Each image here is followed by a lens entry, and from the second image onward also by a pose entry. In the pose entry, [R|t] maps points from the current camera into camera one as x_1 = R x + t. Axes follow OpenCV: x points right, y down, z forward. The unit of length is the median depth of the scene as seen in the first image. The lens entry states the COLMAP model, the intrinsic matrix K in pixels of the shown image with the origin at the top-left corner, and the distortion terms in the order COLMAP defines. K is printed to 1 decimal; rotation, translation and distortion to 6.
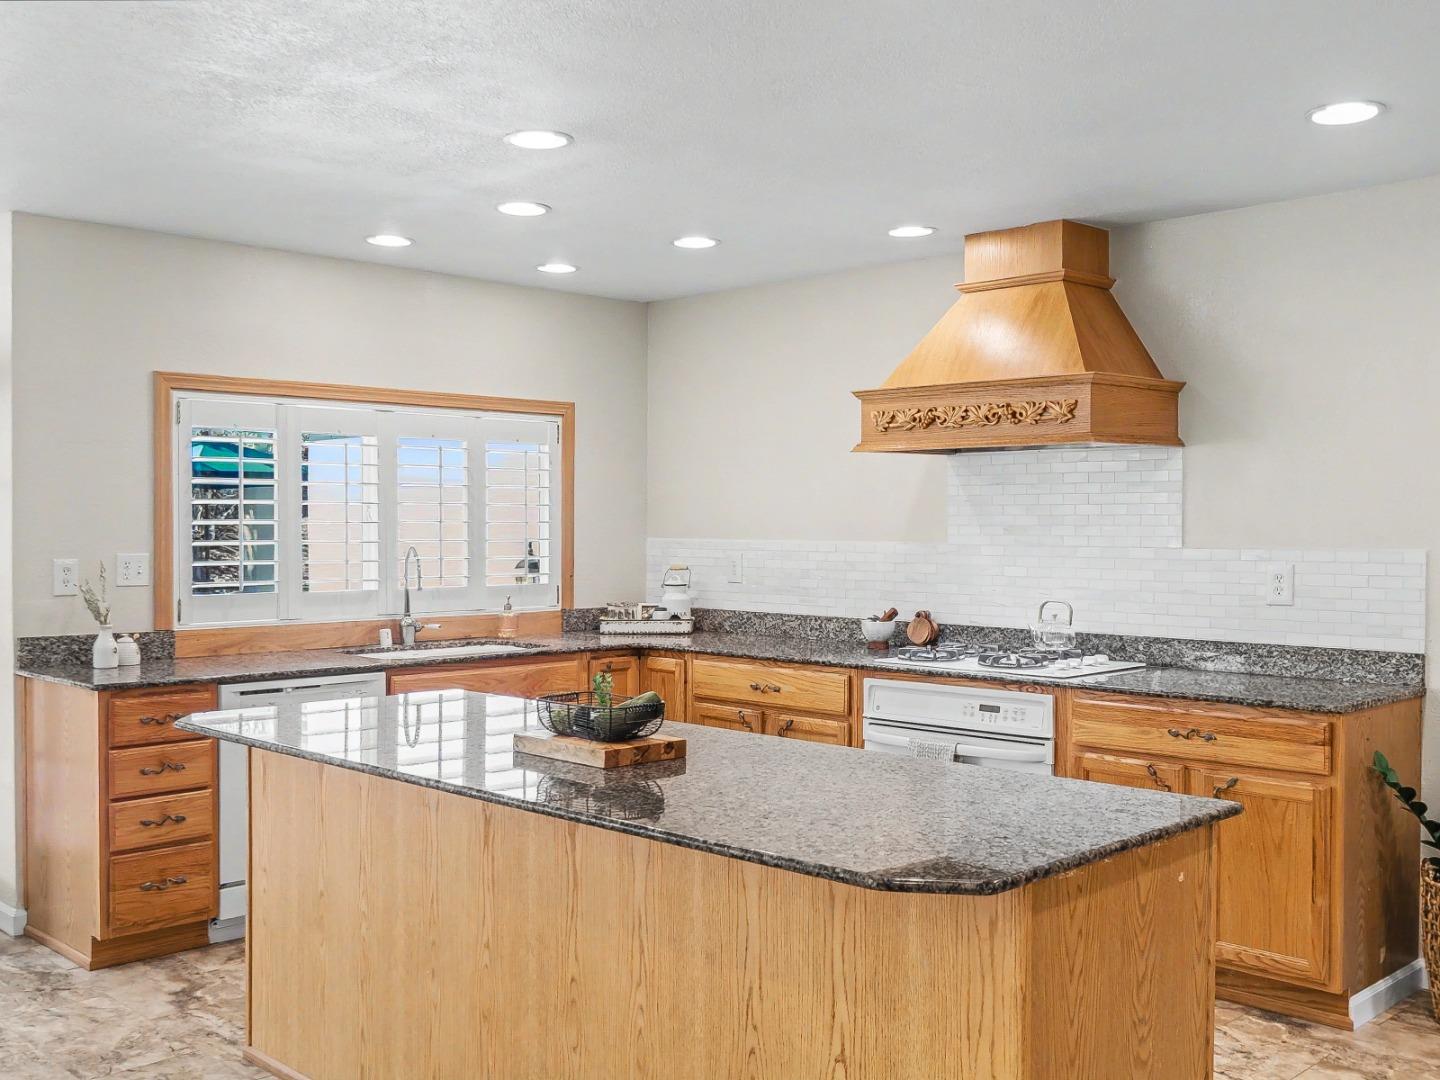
lens RADIAL K [[1472.7, 0, 717.3], [0, 1472.7, 548.4], [0, 0, 1]] dist [-0.037711, 0.000000]
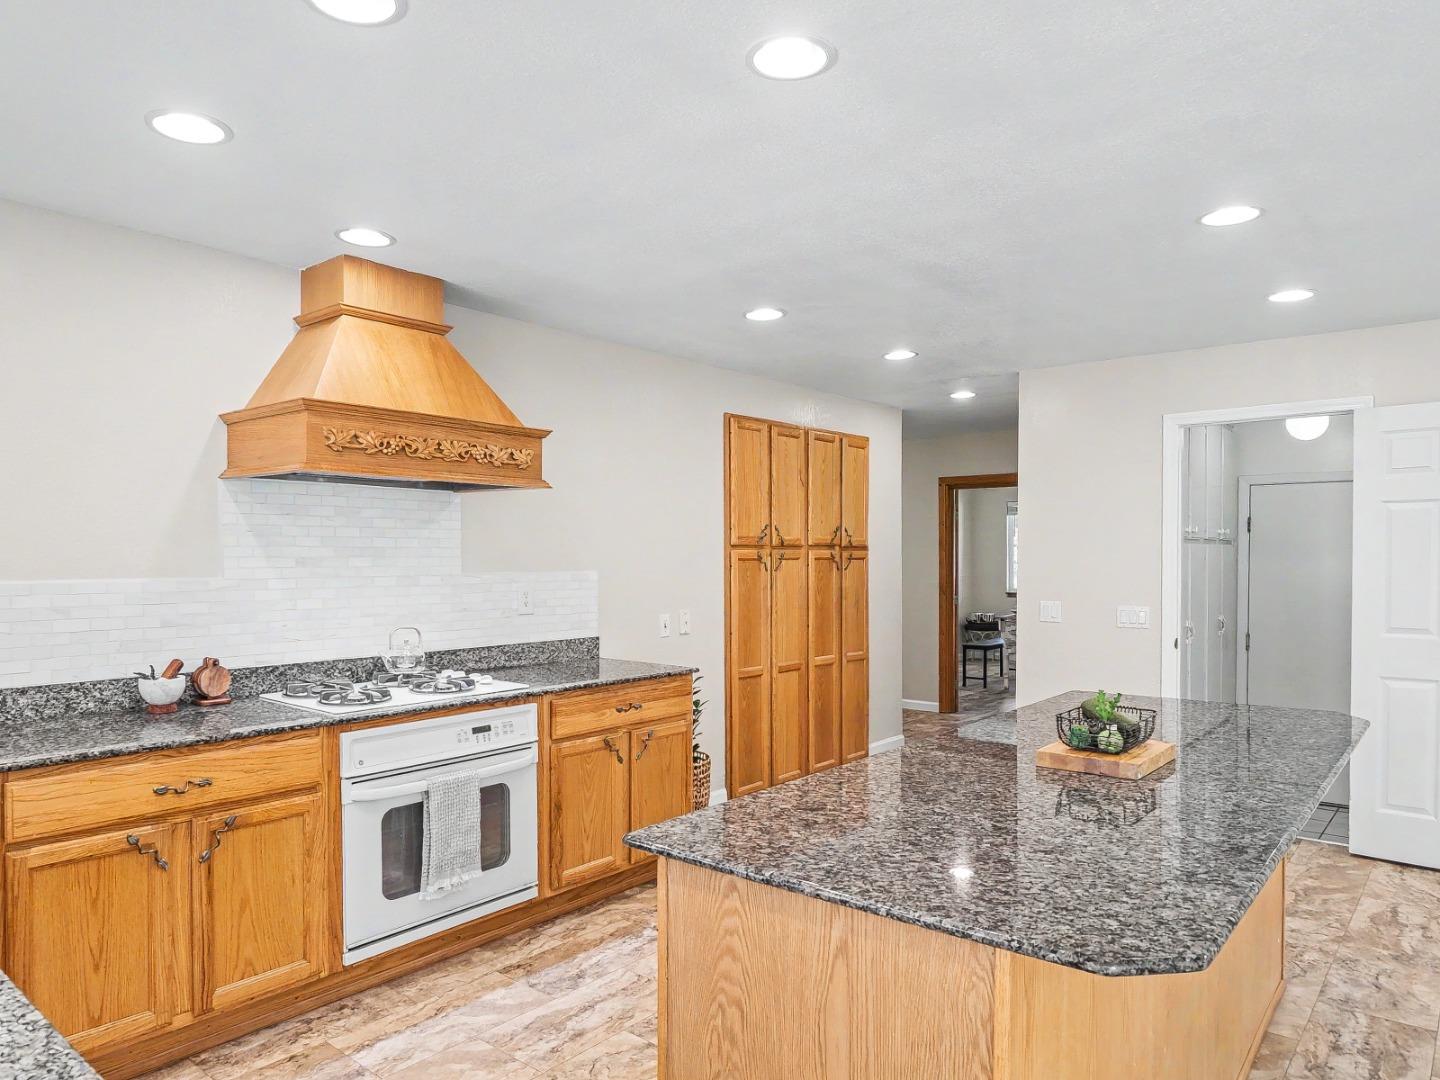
lens RADIAL K [[886.7, 0, 723.9], [0, 886.7, 564.4], [0, 0, 1]] dist [-0.007501, -0.003056]
pose [[-0.072596, -0.009725, 0.997314, -0.429671], [0.016877, 0.999797, 0.010978, -0.013428], [-0.997219, 0.017629, -0.072417, 0.802797]]
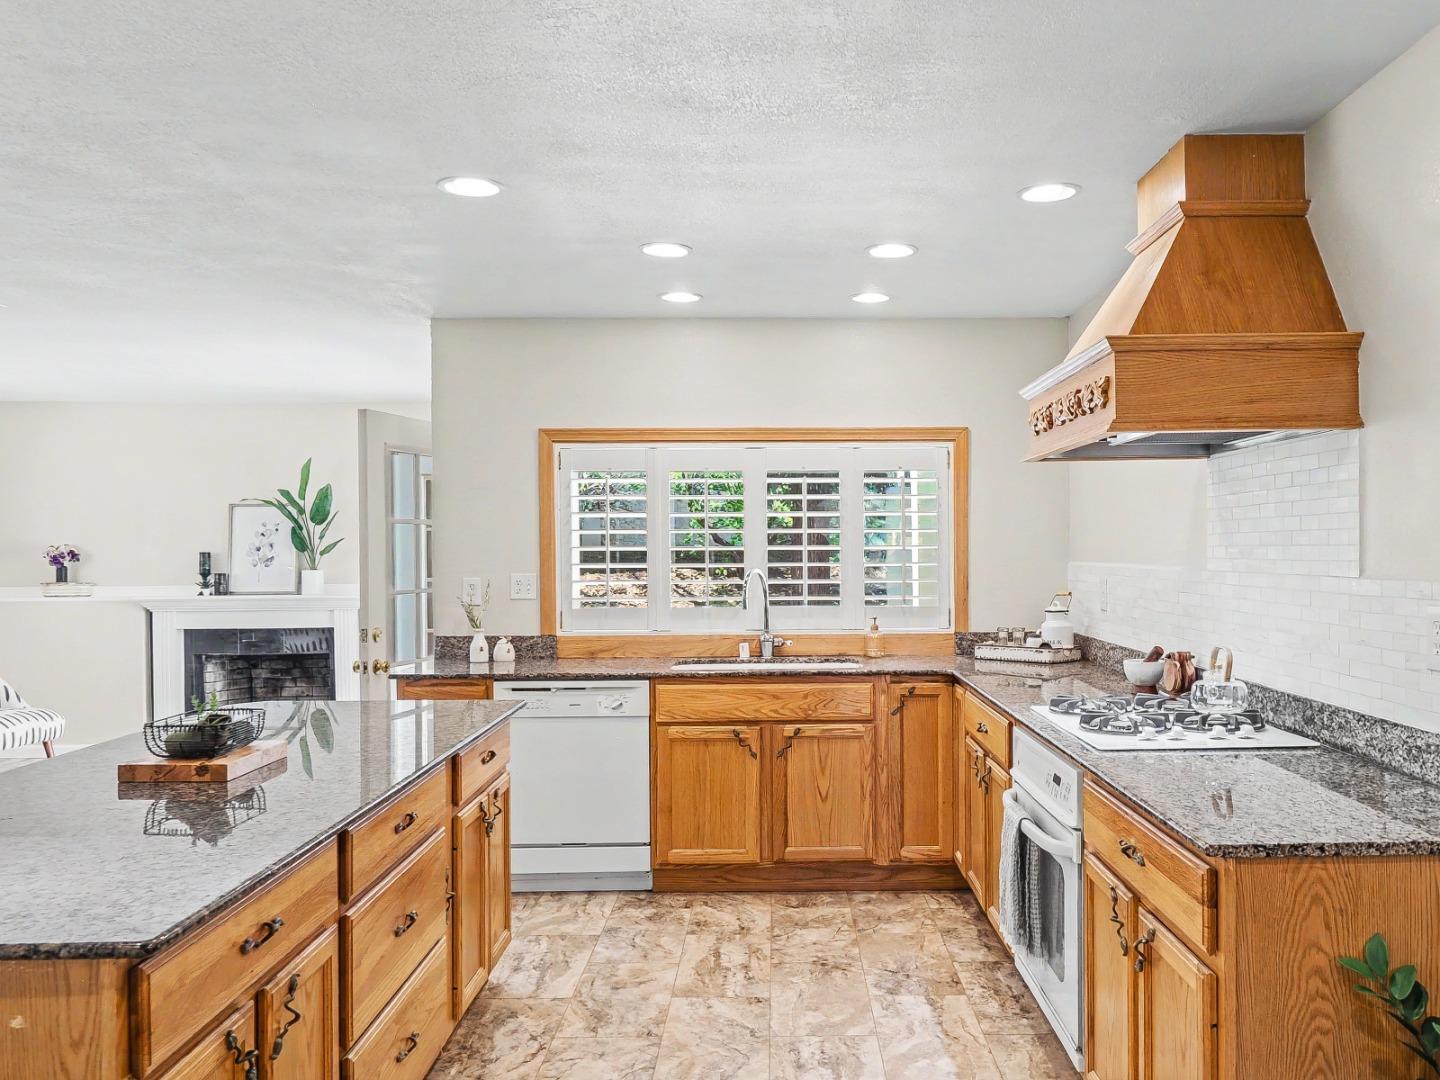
lens RADIAL K [[1229.3, 0, 785.4], [0, 1229.3, 545.9], [0, 0, 1]] dist [-0.004511, -0.013533]
pose [[0.709961, -0.008117, -0.704194, 0.504842], [-0.004879, 0.999853, -0.016443, -0.004218], [0.704224, 0.015110, 0.709817, 0.394384]]
